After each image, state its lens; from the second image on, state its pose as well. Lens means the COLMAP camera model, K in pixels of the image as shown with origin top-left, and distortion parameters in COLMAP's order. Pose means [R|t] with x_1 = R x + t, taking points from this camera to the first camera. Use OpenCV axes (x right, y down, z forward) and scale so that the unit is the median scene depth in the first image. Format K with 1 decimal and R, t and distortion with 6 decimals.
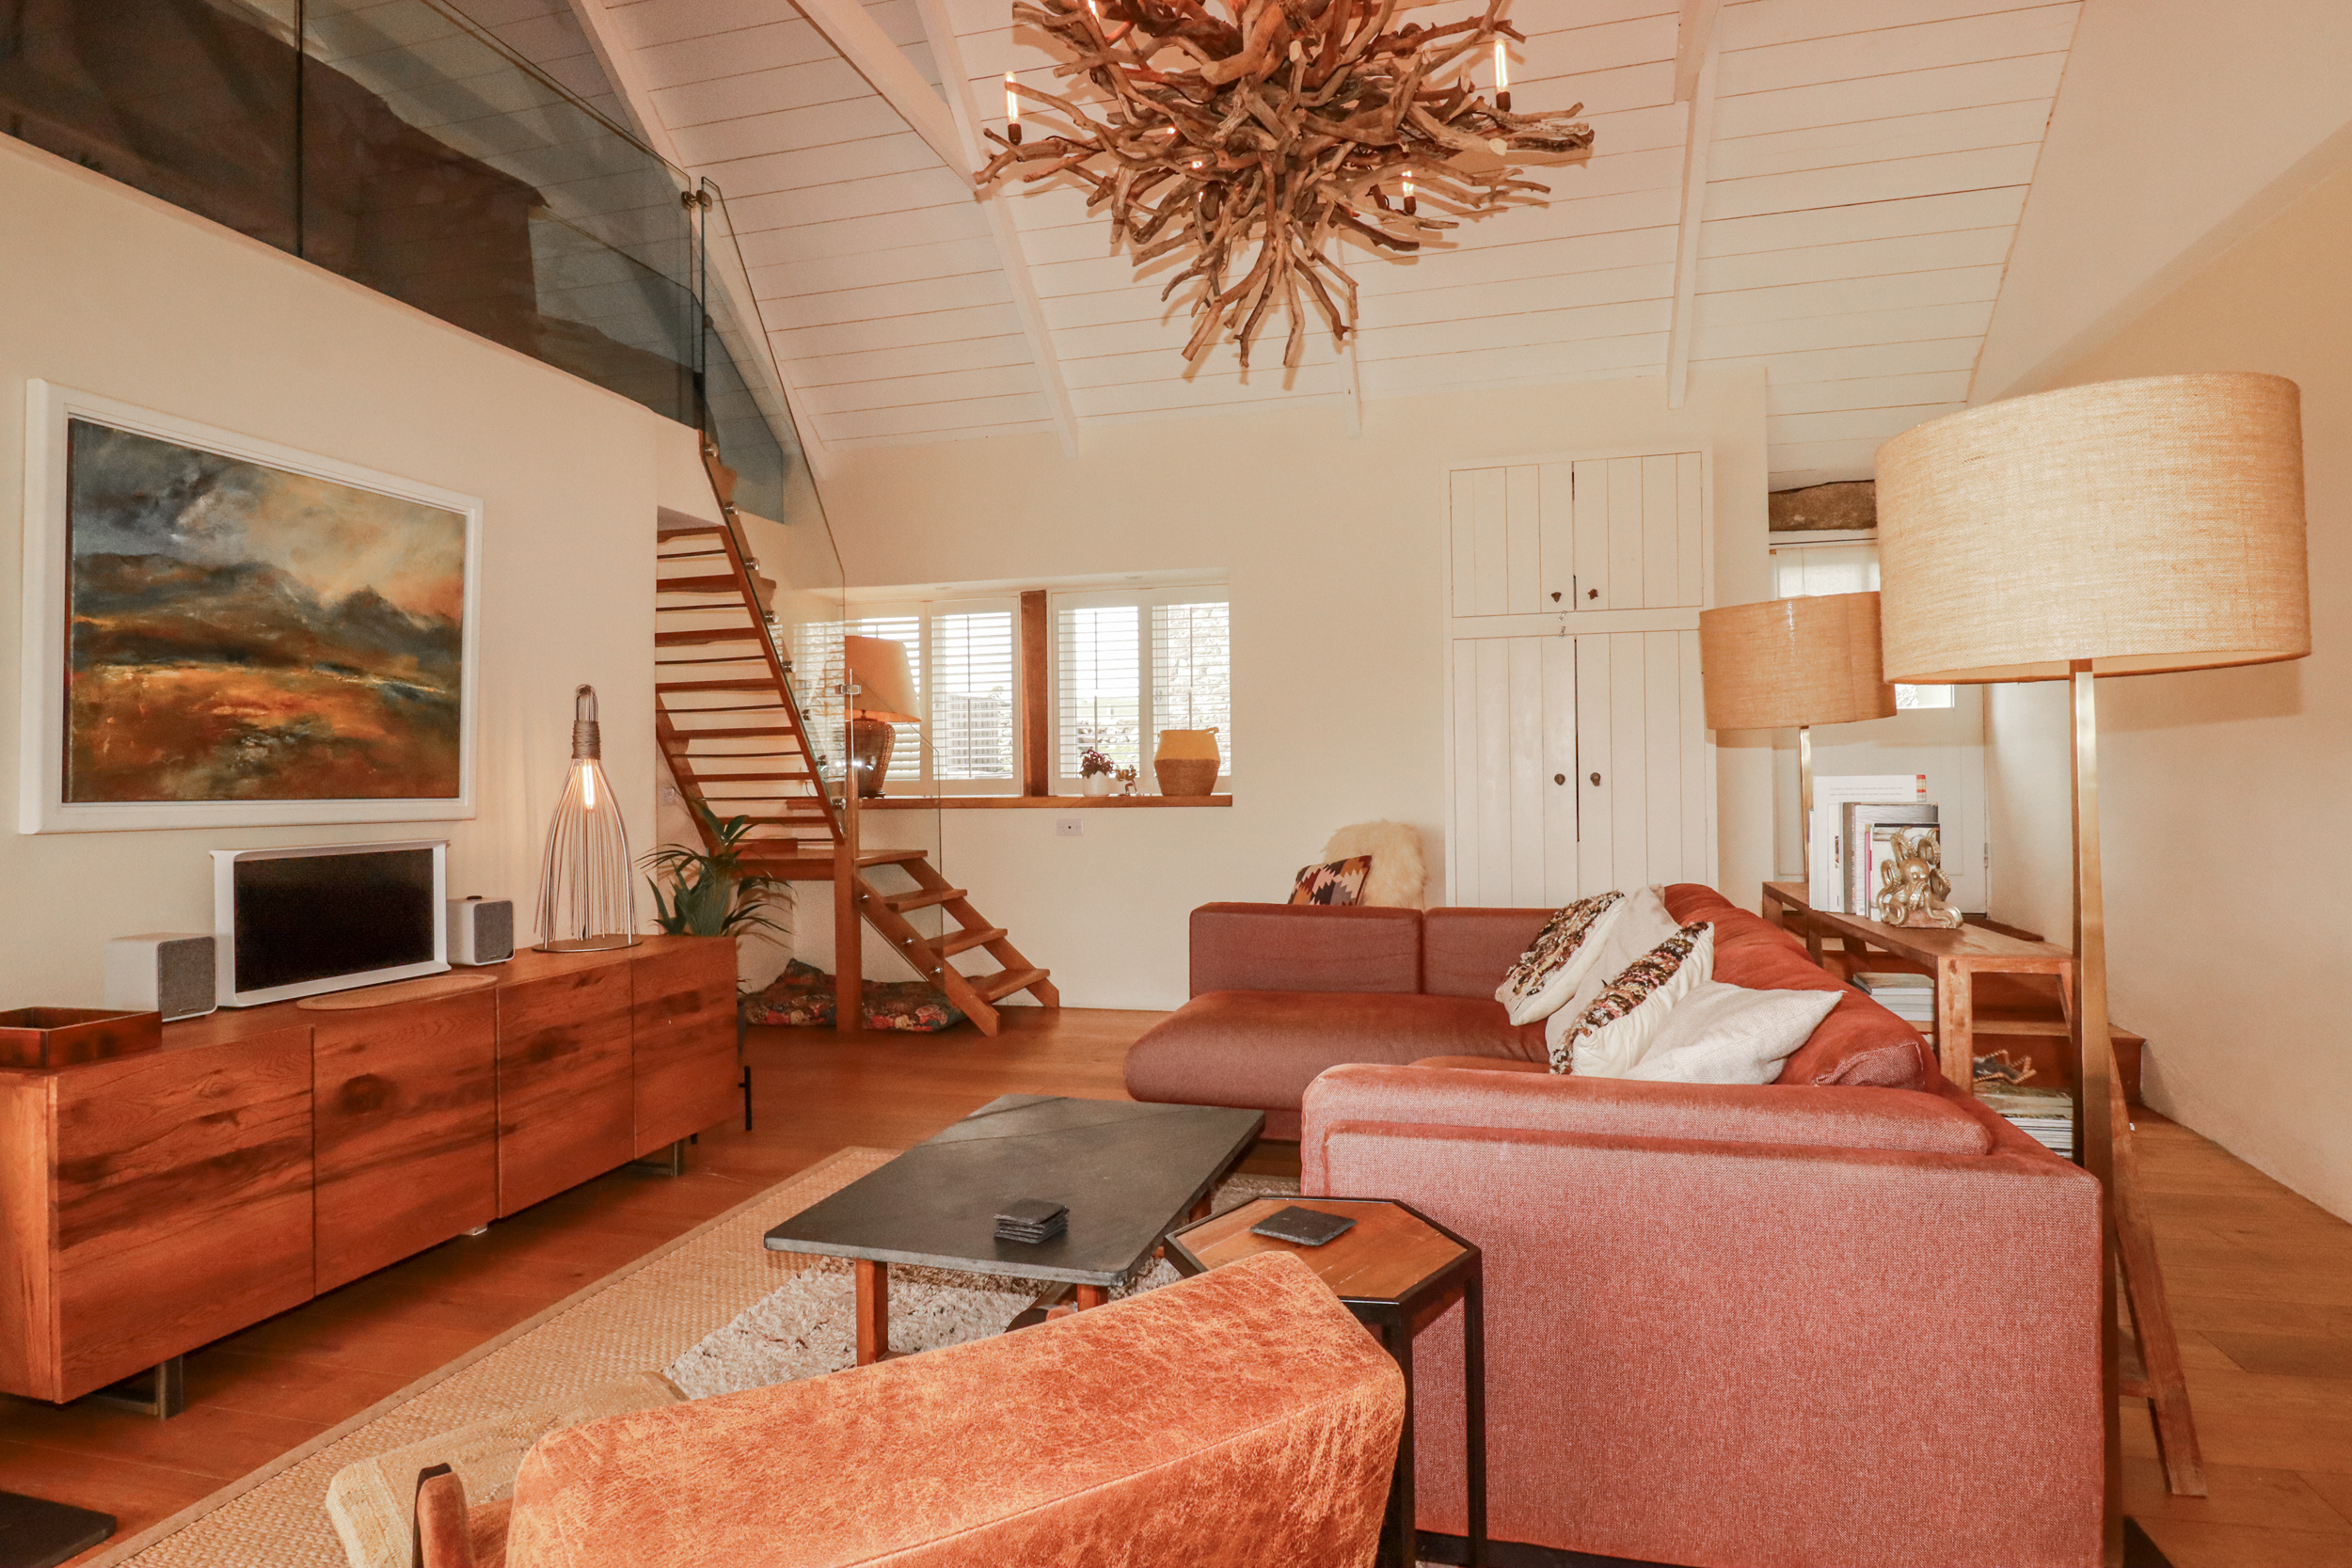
lens RADIAL K [[1280.2, 0, 1172.3], [0, 1280.2, 775.5], [0, 0, 1]] dist [0.001185, 0.000088]
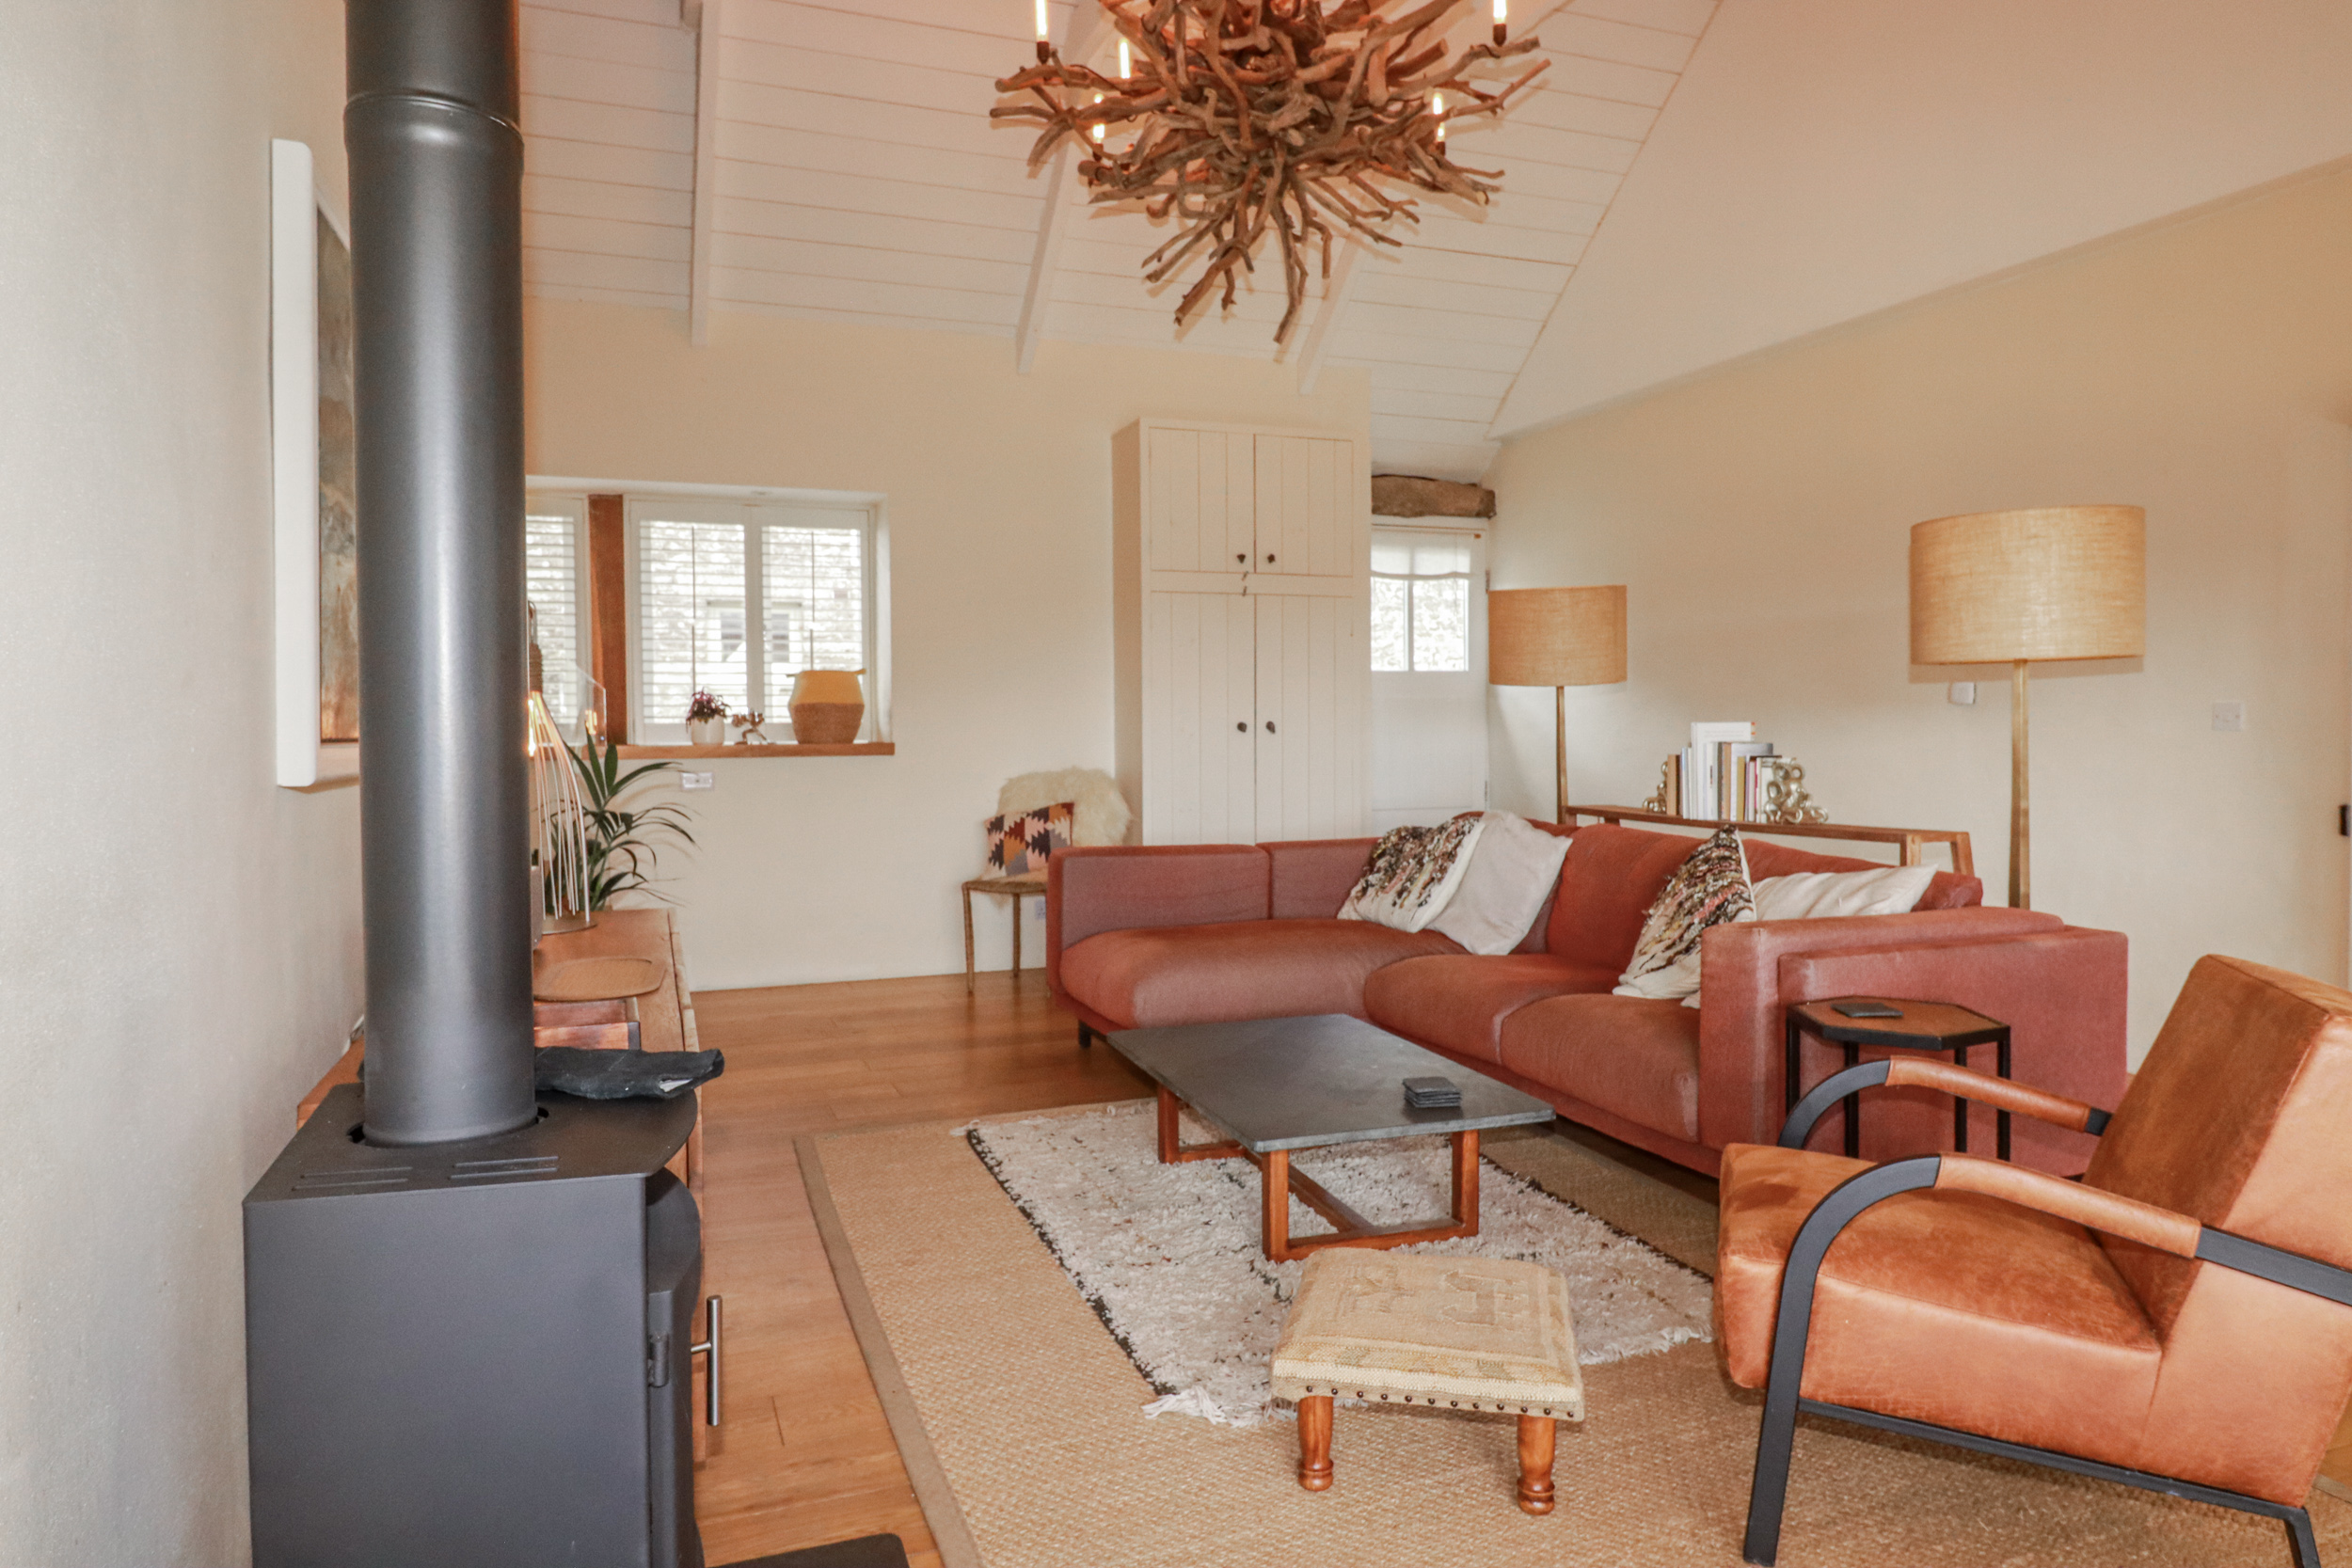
lens RADIAL K [[1475.9, 0, 1176.9], [0, 1475.9, 777.0], [0, 0, 1]] dist [0.008819, 0.000008]
pose [[0.812274, -0.013373, 0.583123, -0.459256], [-0.005754, 0.999505, 0.030937, 0.006638], [-0.583248, -0.028484, 0.811795, 0.012656]]
